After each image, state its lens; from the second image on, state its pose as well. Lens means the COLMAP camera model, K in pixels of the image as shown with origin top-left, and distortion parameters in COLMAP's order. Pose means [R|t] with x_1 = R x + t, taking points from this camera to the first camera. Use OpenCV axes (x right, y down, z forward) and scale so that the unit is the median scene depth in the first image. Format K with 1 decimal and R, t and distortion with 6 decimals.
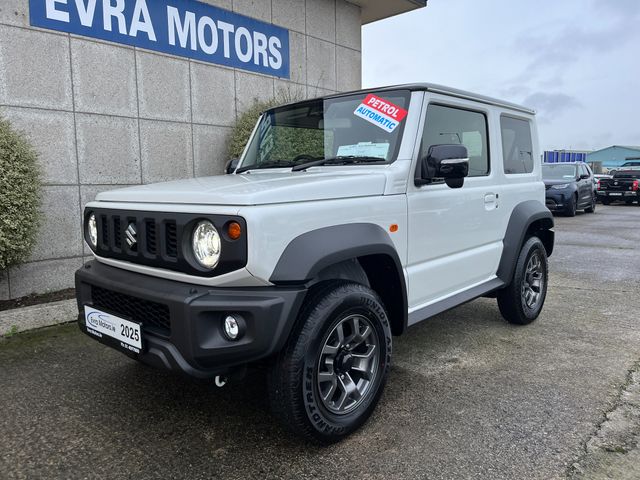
lens RADIAL K [[468.5, 0, 332.2], [0, 468.5, 236.2], [0, 0, 1]] dist [-0.007632, -0.016954]
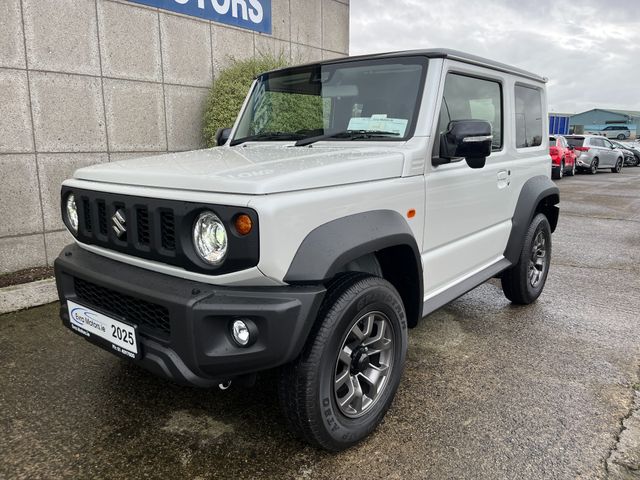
lens RADIAL K [[468.5, 0, 326.7], [0, 468.5, 234.6], [0, 0, 1]] dist [-0.007632, -0.016954]
pose [[0.997270, -0.009115, 0.073282, -0.090827], [0.002551, 0.996013, 0.089168, -0.052042], [-0.073802, -0.088738, 0.993317, 0.097698]]
